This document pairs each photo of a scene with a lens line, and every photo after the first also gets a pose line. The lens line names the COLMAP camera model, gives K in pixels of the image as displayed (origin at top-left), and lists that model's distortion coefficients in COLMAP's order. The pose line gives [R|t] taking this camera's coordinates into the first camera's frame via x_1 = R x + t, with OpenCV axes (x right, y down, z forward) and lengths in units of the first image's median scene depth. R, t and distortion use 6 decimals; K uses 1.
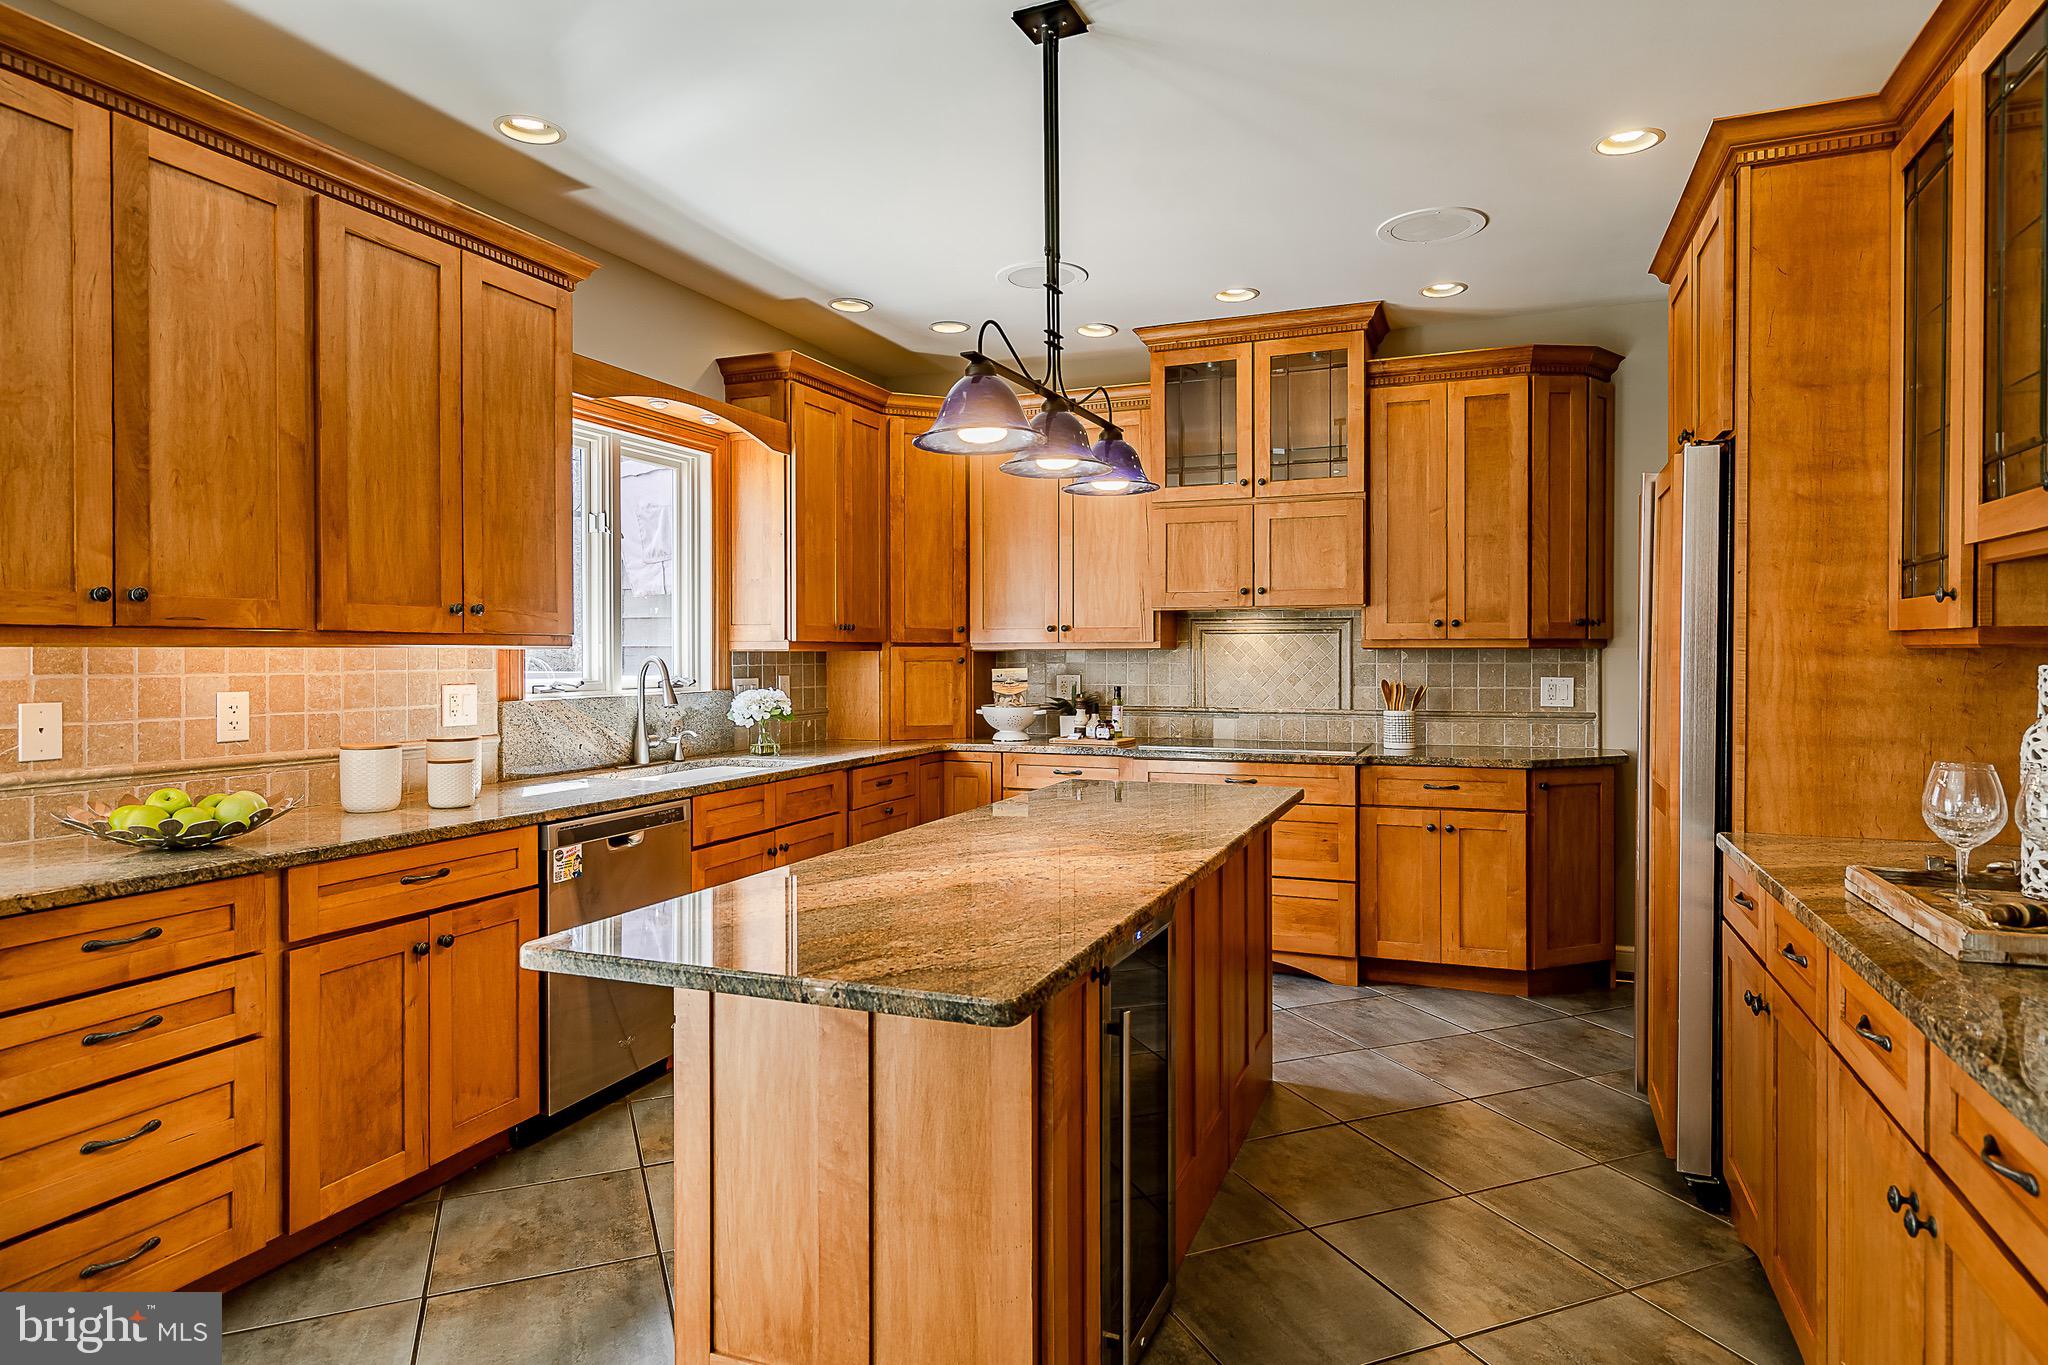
lens RADIAL K [[1261.5, 0, 996.4], [0, 1261.5, 670.3], [0, 0, 1]] dist [0.001258, 0.001363]
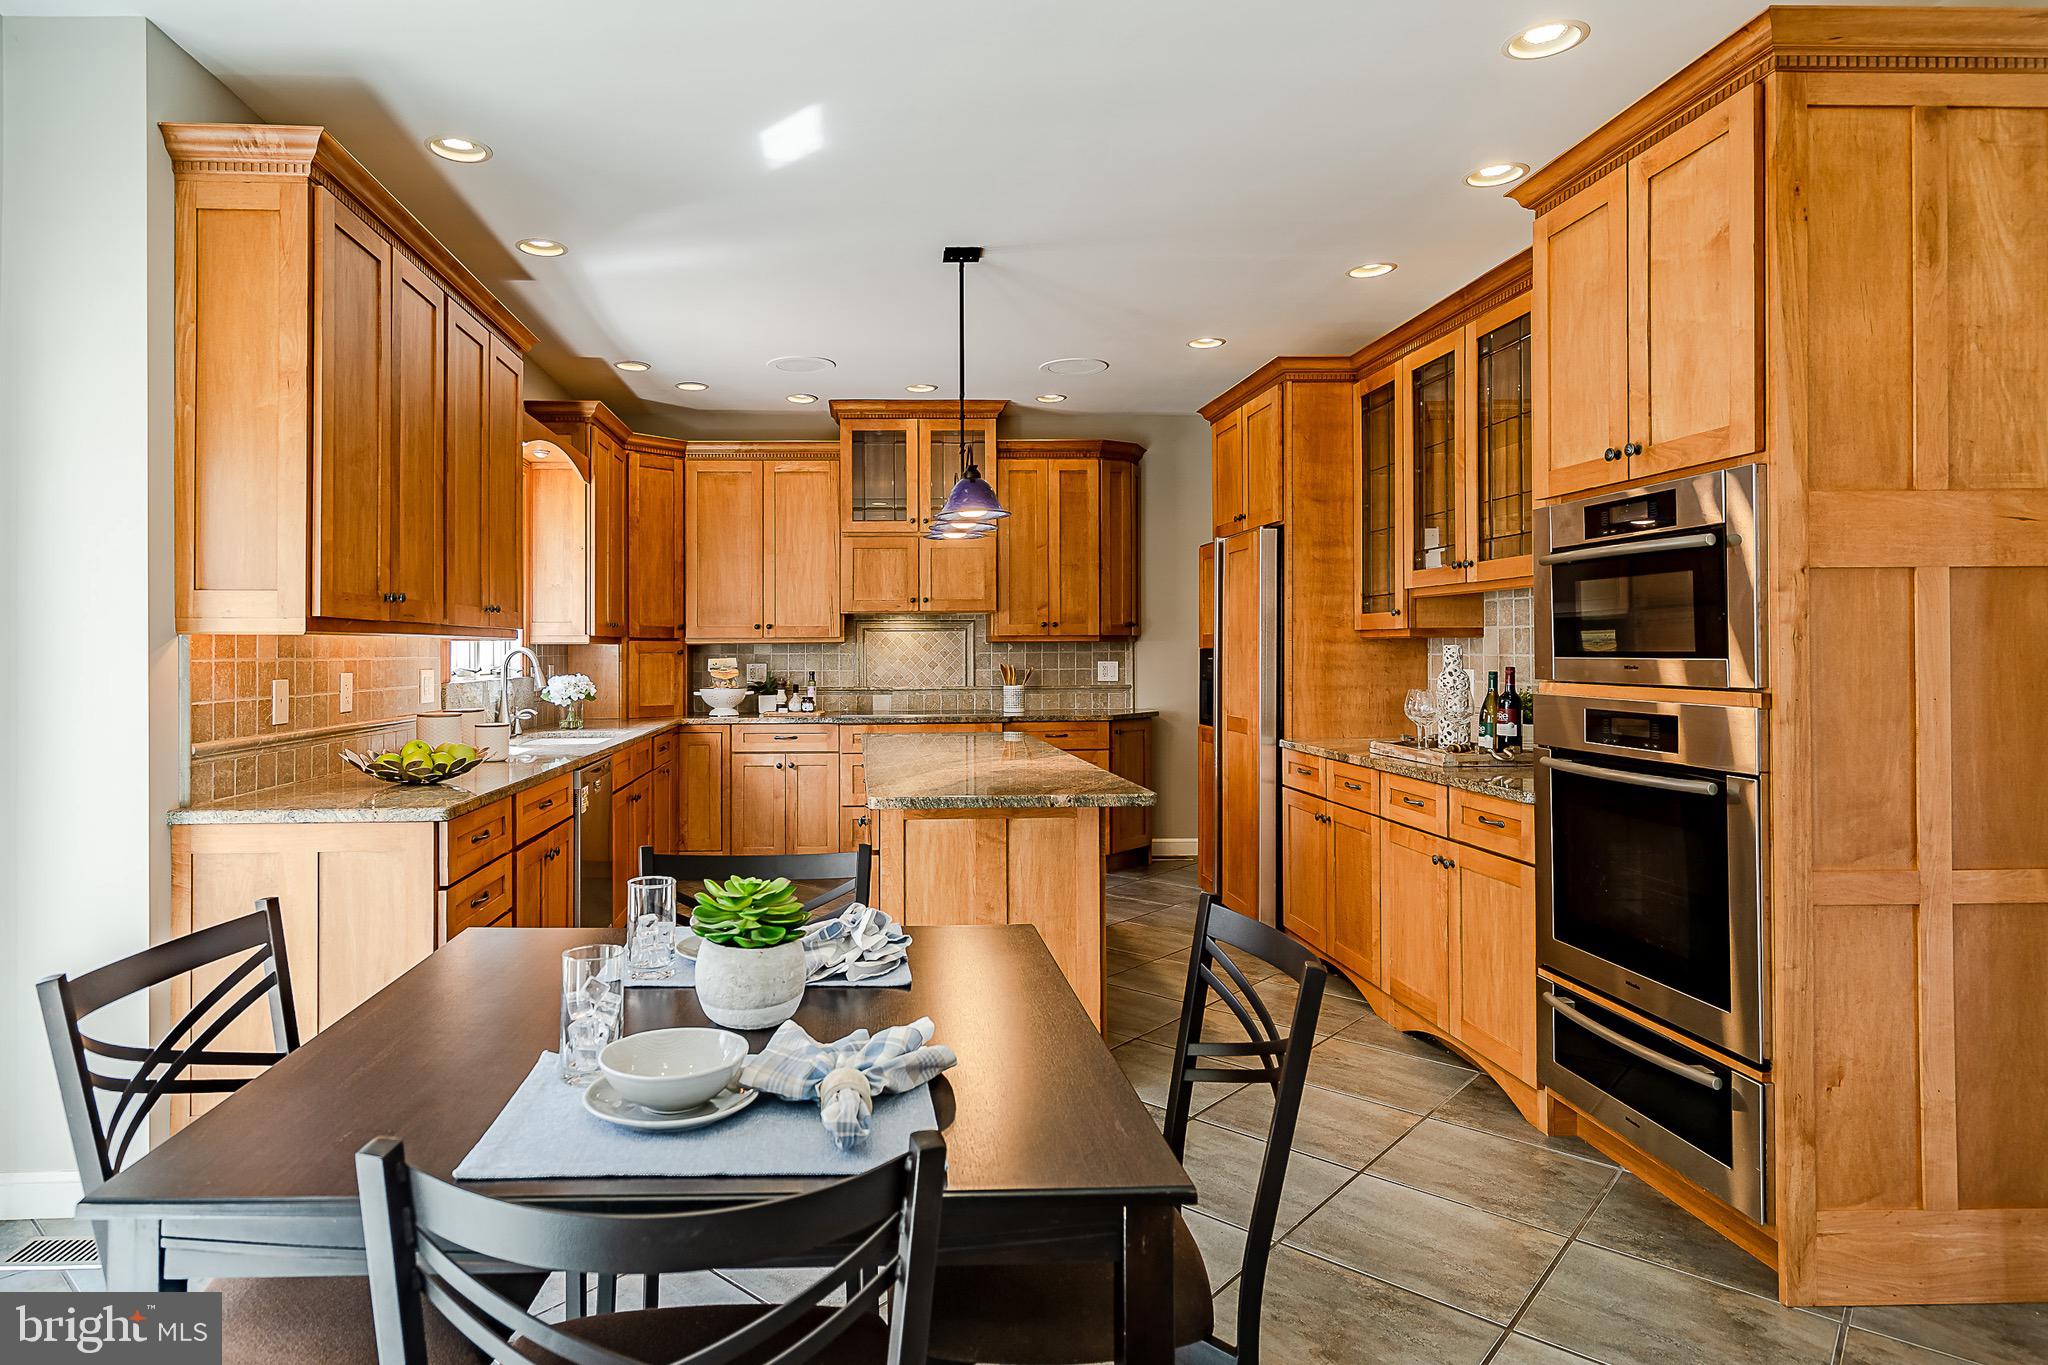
lens RADIAL K [[1161.3, 0, 1017.8], [0, 1161.3, 649.6], [0, 0, 1]] dist [0.003115, 0.000888]
pose [[0.892747, -0.003324, 0.450546, -0.280084], [0.009886, 0.999877, -0.012212, 0.007714], [-0.450450, 0.015356, 0.892670, -0.179650]]
